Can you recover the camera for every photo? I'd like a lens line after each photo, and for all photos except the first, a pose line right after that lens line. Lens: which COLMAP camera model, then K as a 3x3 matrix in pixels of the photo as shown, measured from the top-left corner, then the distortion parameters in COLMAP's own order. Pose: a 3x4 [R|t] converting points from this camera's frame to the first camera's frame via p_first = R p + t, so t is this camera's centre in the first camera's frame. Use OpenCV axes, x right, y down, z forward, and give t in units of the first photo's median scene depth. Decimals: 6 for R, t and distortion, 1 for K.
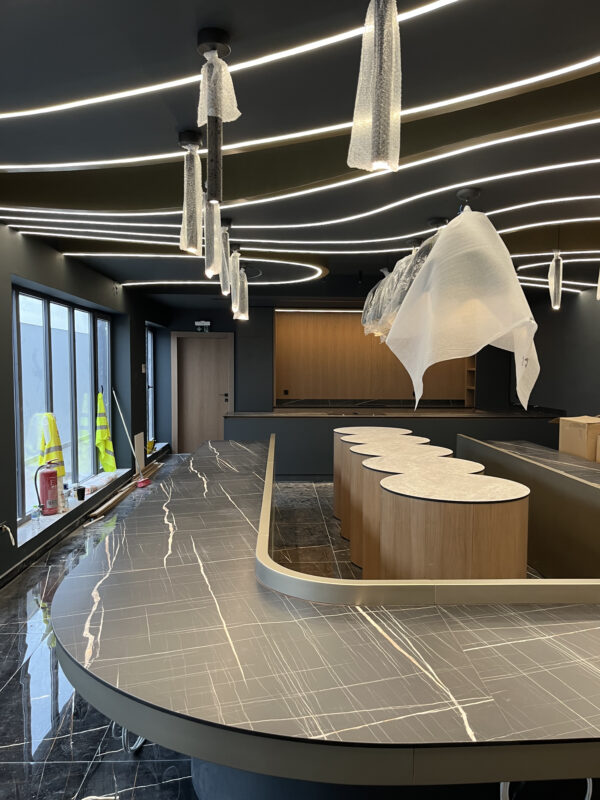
lens RADIAL K [[616.0, 0, 301.6], [0, 616.0, 402.2], [0, 0, 1]] dist [0.022695, 0.000869]
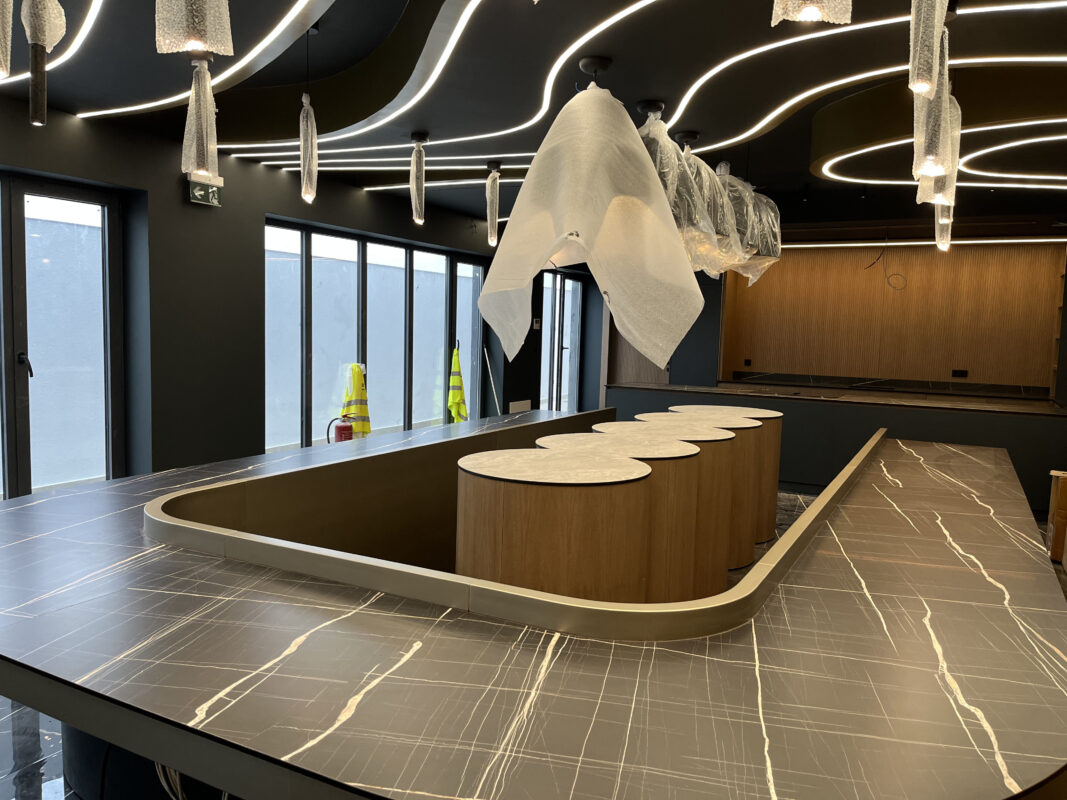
lens RADIAL K [[821.5, 0, 535.1], [0, 821.5, 396.2], [0, 0, 1]] dist [0.022695, 0.000869]
pose [[0.852061, 0.061674, -0.519797, 0.471318], [-0.054866, 0.998087, 0.028487, 0.016944], [0.520560, 0.004247, 0.853815, 0.090805]]
